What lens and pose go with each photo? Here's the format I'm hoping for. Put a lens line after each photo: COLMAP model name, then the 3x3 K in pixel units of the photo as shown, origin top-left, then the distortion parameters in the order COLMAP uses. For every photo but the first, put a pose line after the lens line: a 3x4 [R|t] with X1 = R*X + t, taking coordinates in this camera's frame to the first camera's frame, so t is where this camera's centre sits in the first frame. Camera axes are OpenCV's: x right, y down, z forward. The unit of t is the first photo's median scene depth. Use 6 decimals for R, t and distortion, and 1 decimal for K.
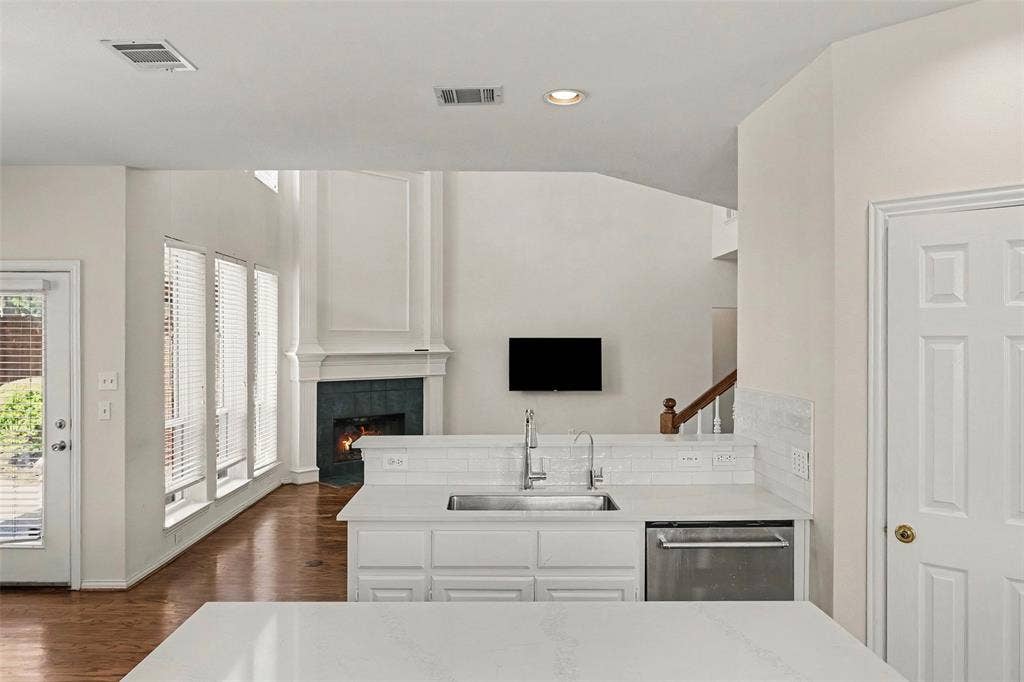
lens RADIAL K [[746.4, 0, 495.7], [0, 746.4, 339.8], [0, 0, 1]] dist [0.005863, 0.001394]
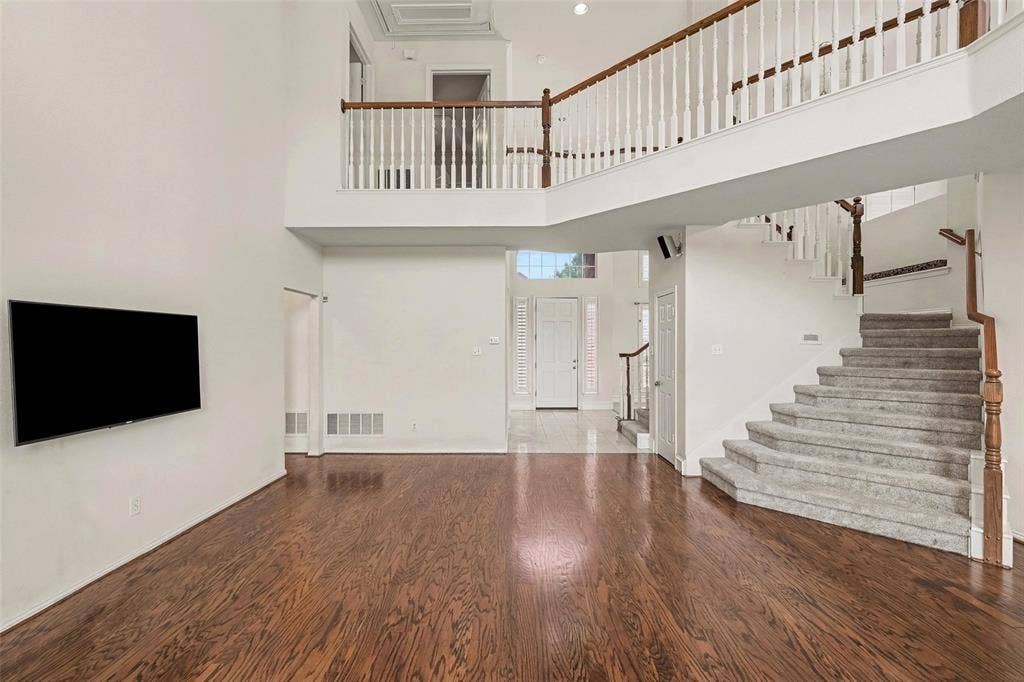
lens RADIAL K [[439.7, 0, 512.0], [0, 439.7, 341.0], [0, 0, 1]] dist [-0.000823, 0.000004]
pose [[0.019332, 0.002215, 0.999811, -0.223441], [0.002643, 0.999994, -0.002266, 0.021693], [-0.999810, 0.002686, 0.019326, 0.884563]]
